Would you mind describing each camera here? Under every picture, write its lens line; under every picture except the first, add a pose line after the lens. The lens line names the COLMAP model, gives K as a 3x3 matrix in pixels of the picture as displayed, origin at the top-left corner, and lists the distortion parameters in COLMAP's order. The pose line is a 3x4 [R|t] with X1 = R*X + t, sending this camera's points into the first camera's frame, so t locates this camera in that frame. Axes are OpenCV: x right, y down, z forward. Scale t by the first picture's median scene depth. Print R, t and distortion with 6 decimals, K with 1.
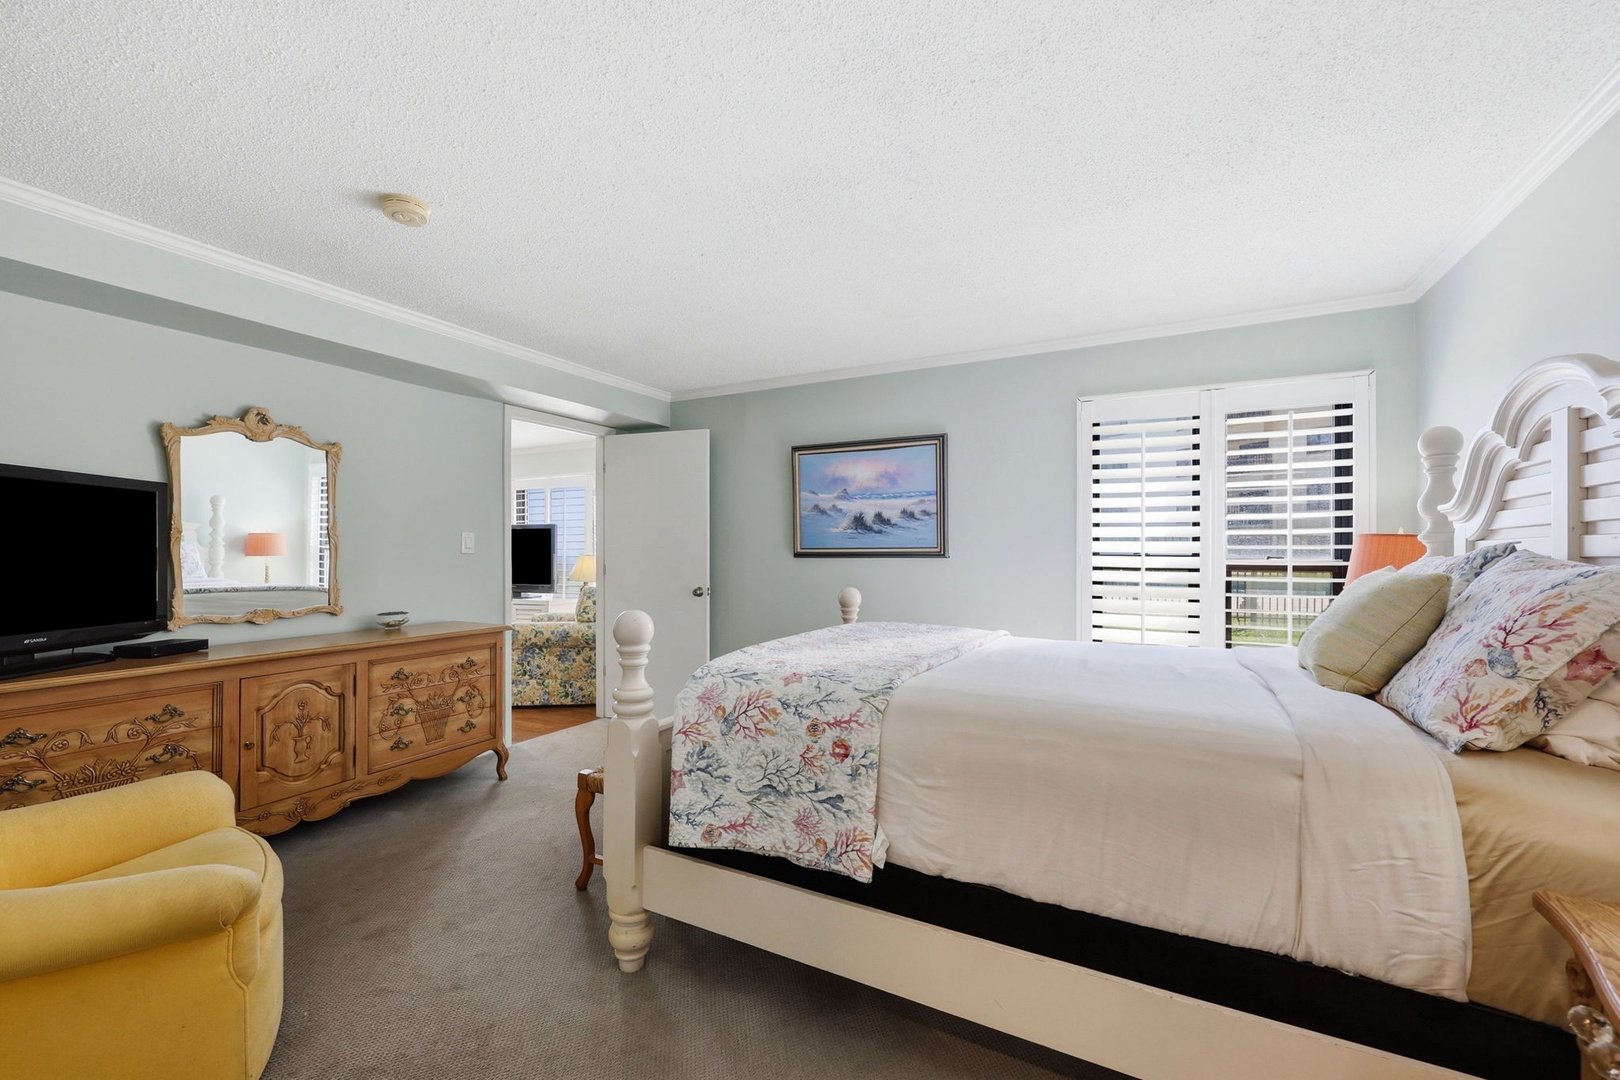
lens RADIAL K [[655.3, 0, 809.4], [0, 655.3, 546.6], [0, 0, 1]] dist [0.002427, 0.000163]
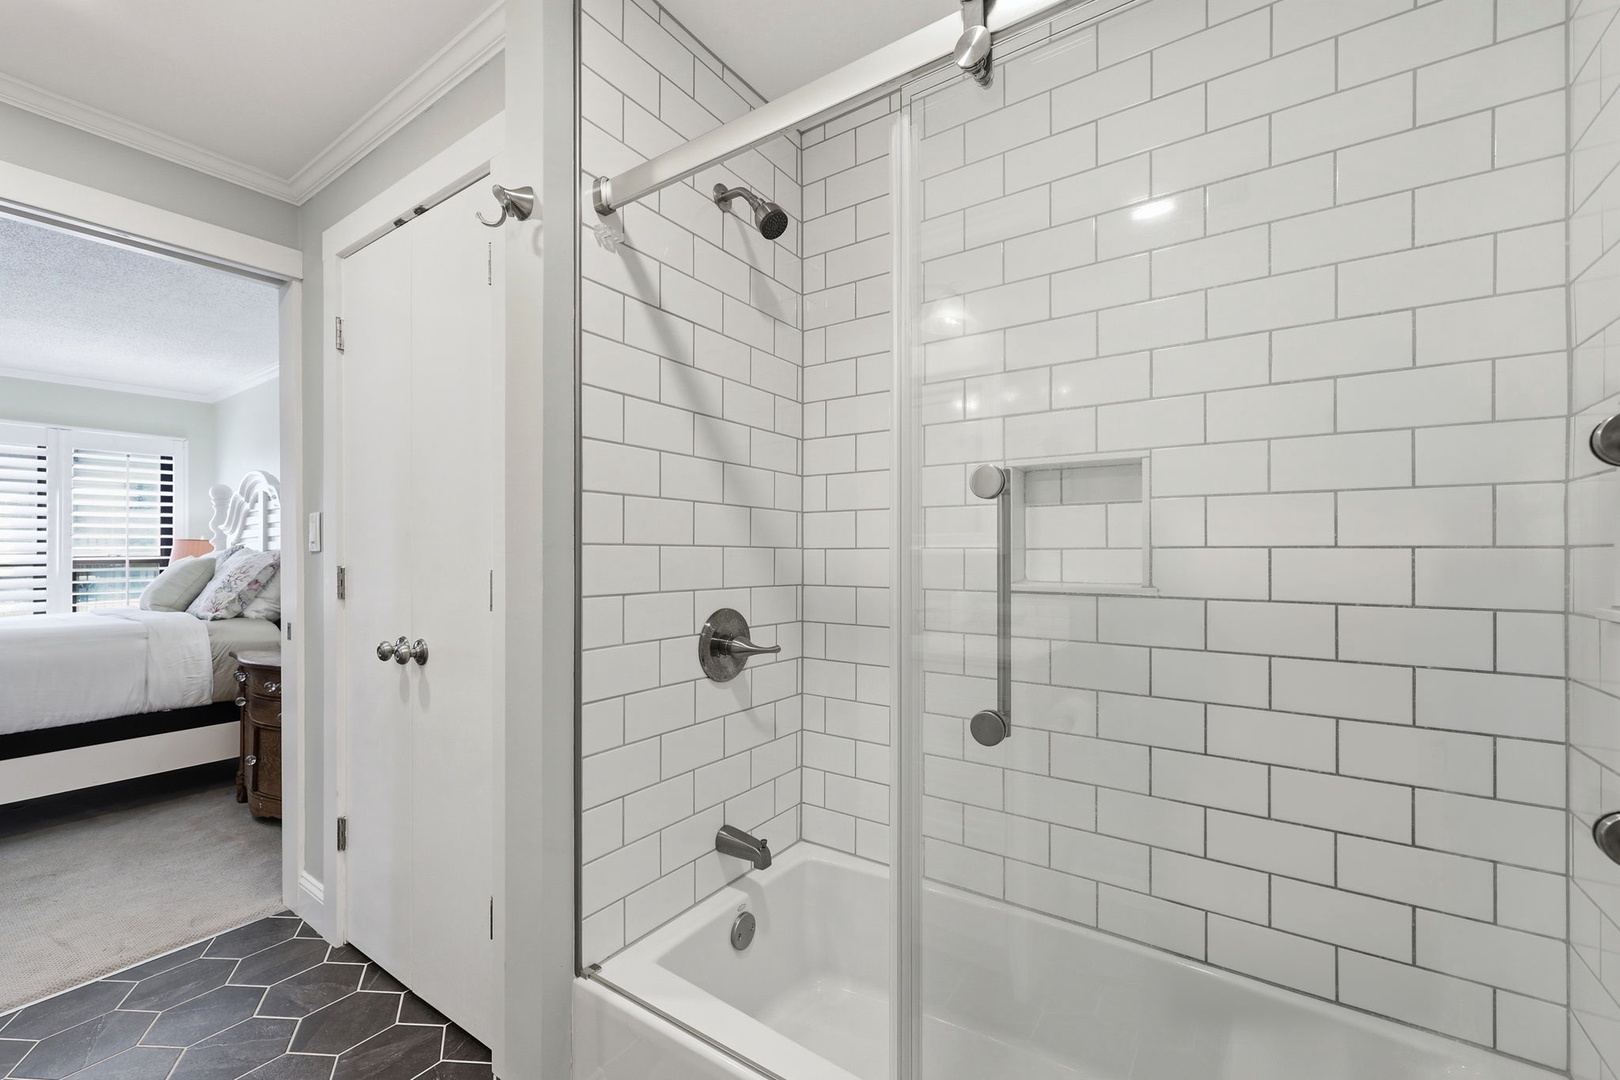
lens RADIAL K [[655.3, 0, 809.4], [0, 655.3, 546.6], [0, 0, 1]] dist [0.002427, 0.000163]
pose [[0.113452, 0.005023, 0.993531, -1.003359], [0.000438, 0.999987, -0.005106, 0.013717], [-0.993543, 0.001015, 0.113448, -1.236495]]
